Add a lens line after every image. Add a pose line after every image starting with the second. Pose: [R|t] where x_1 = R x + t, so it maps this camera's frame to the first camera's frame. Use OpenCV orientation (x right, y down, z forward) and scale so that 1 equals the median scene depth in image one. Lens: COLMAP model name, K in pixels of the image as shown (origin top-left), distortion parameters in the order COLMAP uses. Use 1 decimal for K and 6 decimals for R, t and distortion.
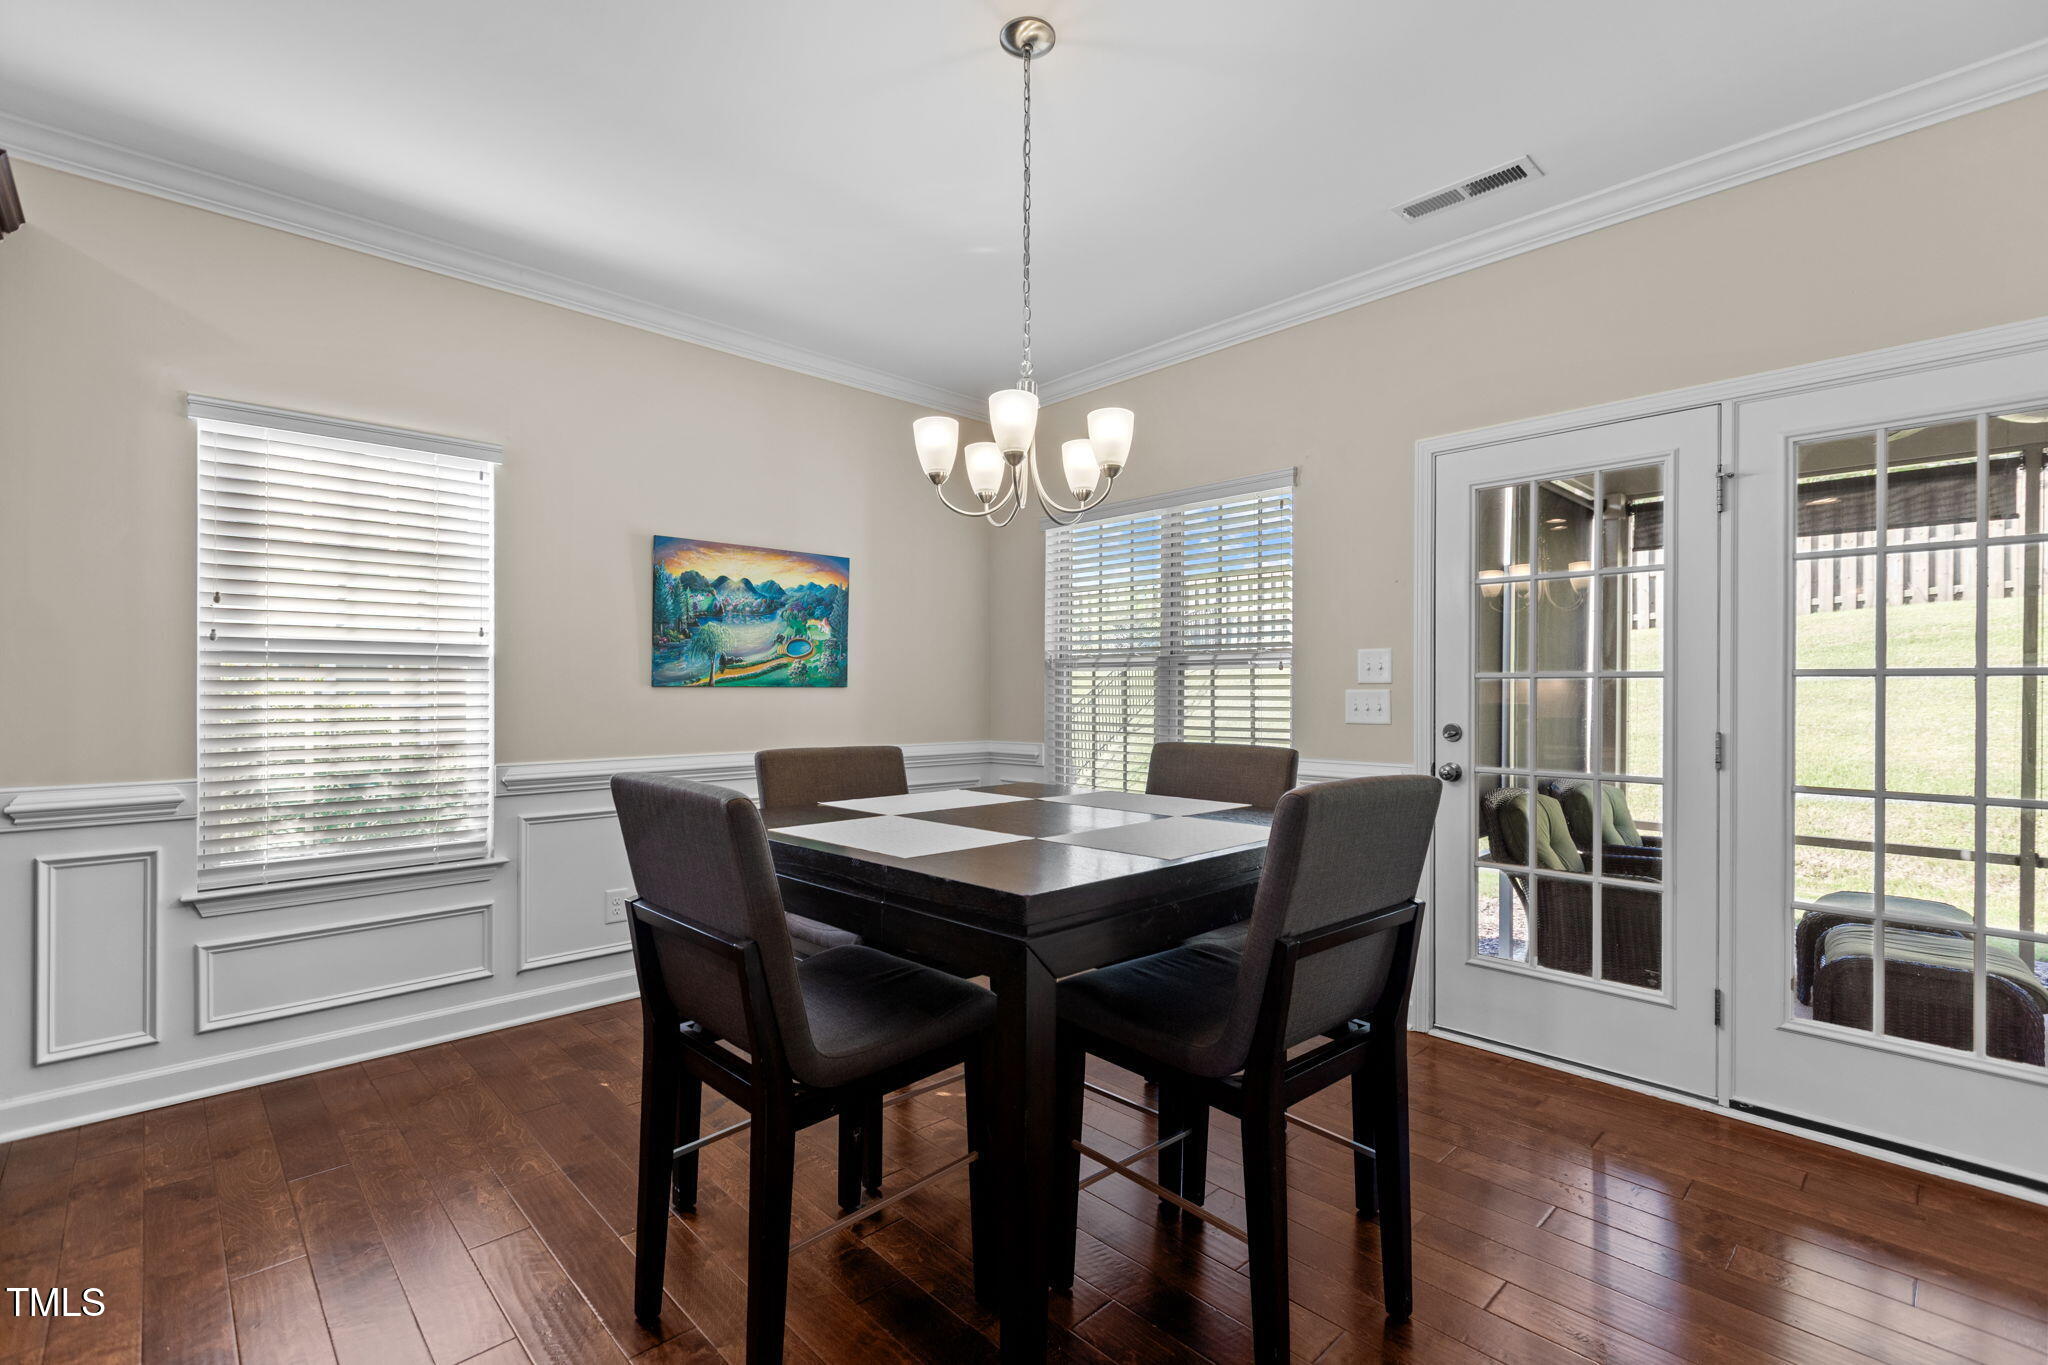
lens RADIAL K [[917.6, 0, 1022.0], [0, 917.6, 692.2], [0, 0, 1]] dist [0.003975, -0.000135]
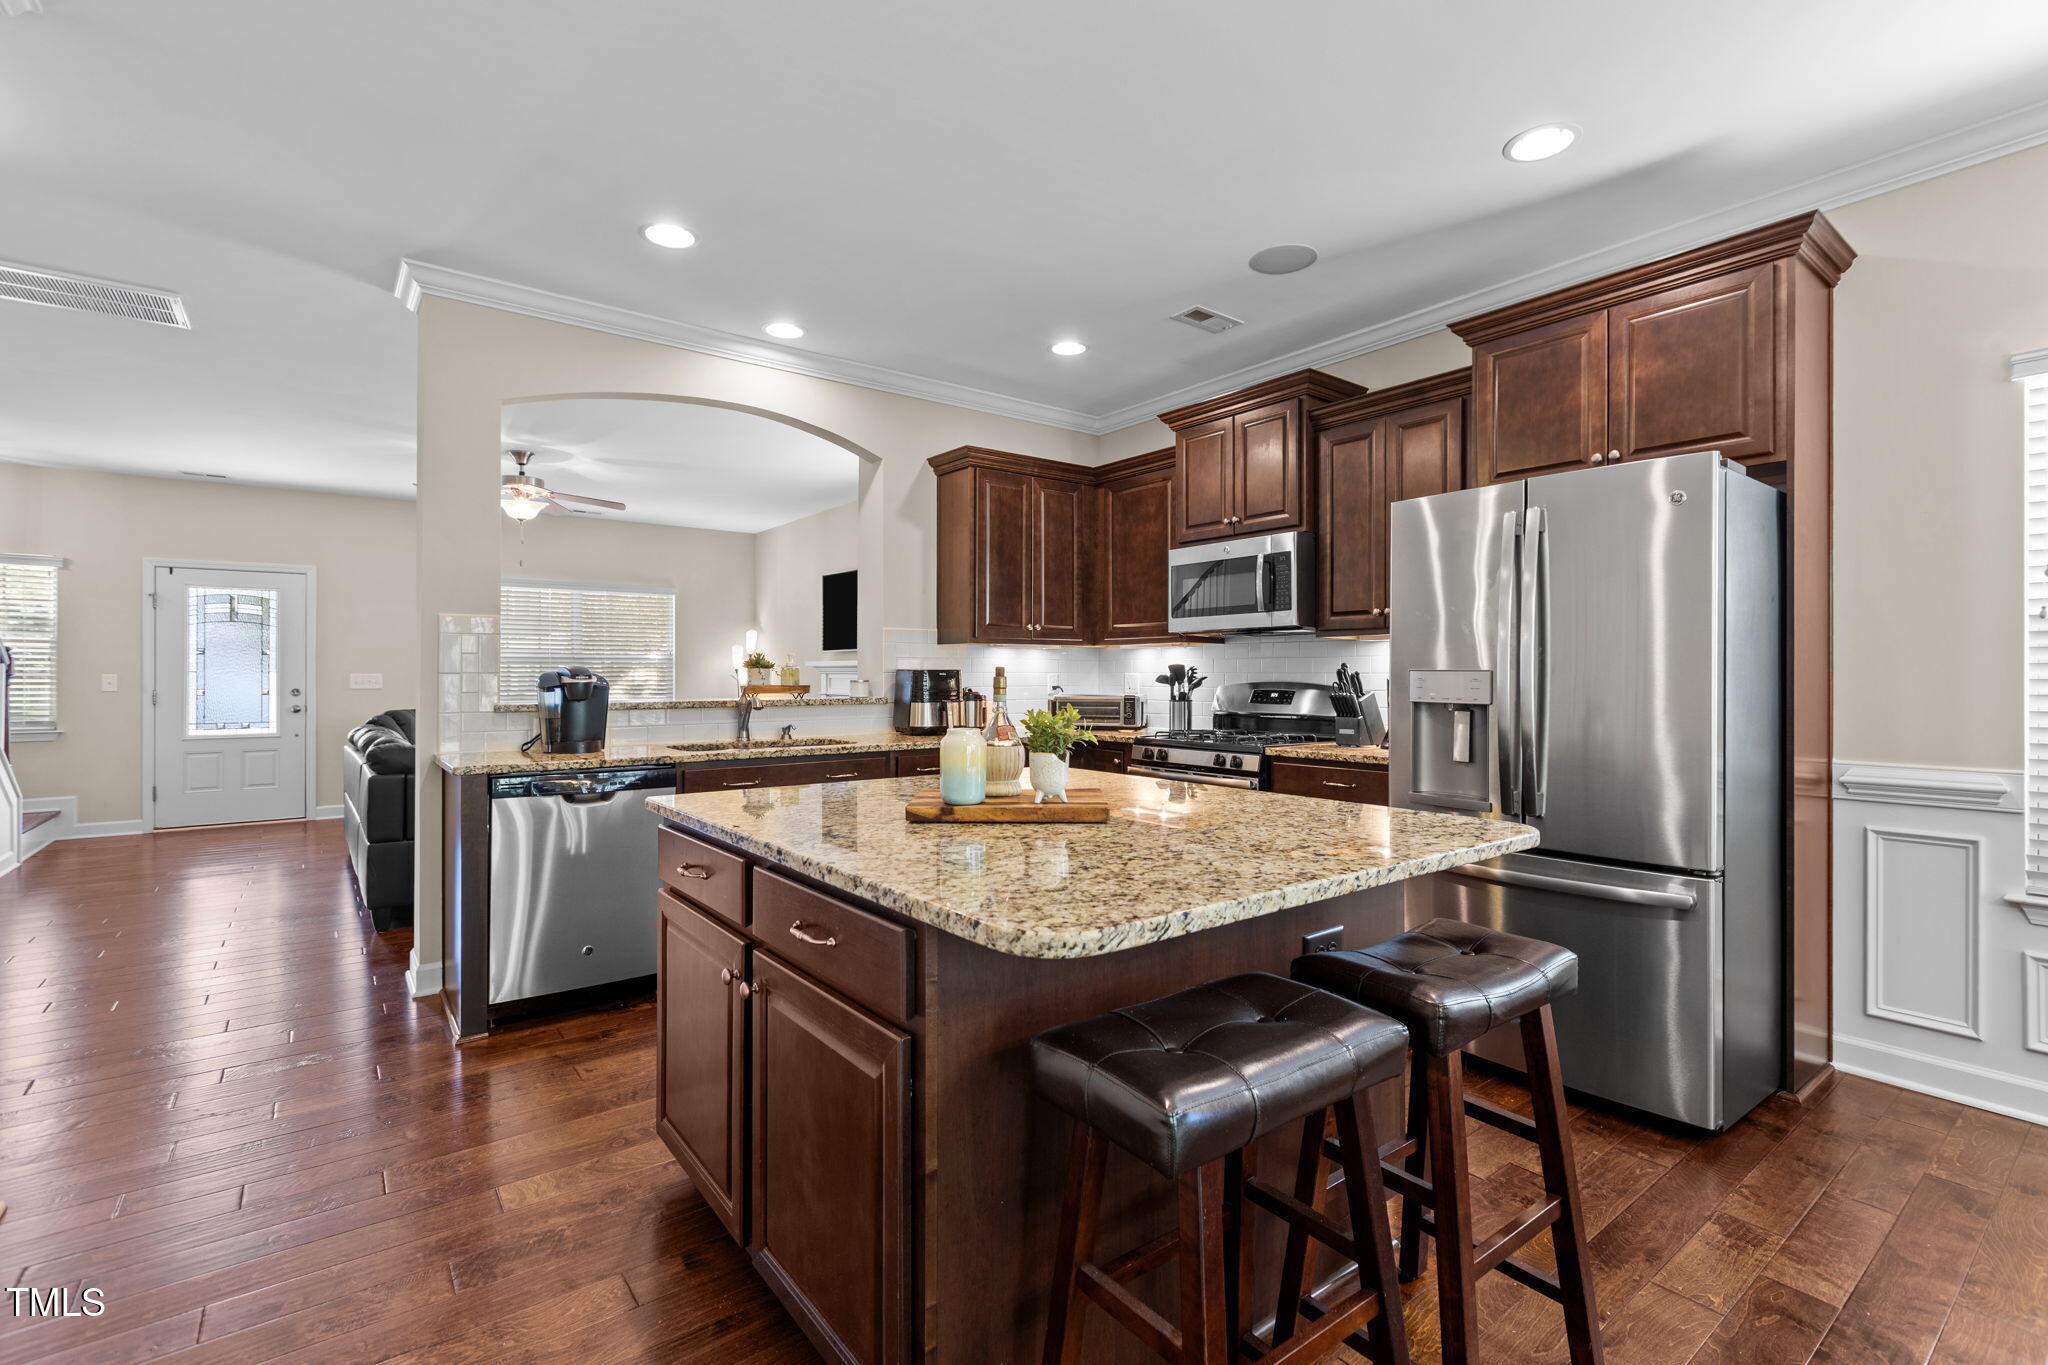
lens RADIAL K [[917.6, 0, 1030.2], [0, 917.6, 672.9], [0, 0, 1]] dist [0.003975, -0.000135]
pose [[-0.101418, 0.000132, -0.994844, 0.109500], [-0.001524, 0.999999, 0.000289, -0.002039], [0.994843, 0.001546, -0.101418, 0.098083]]
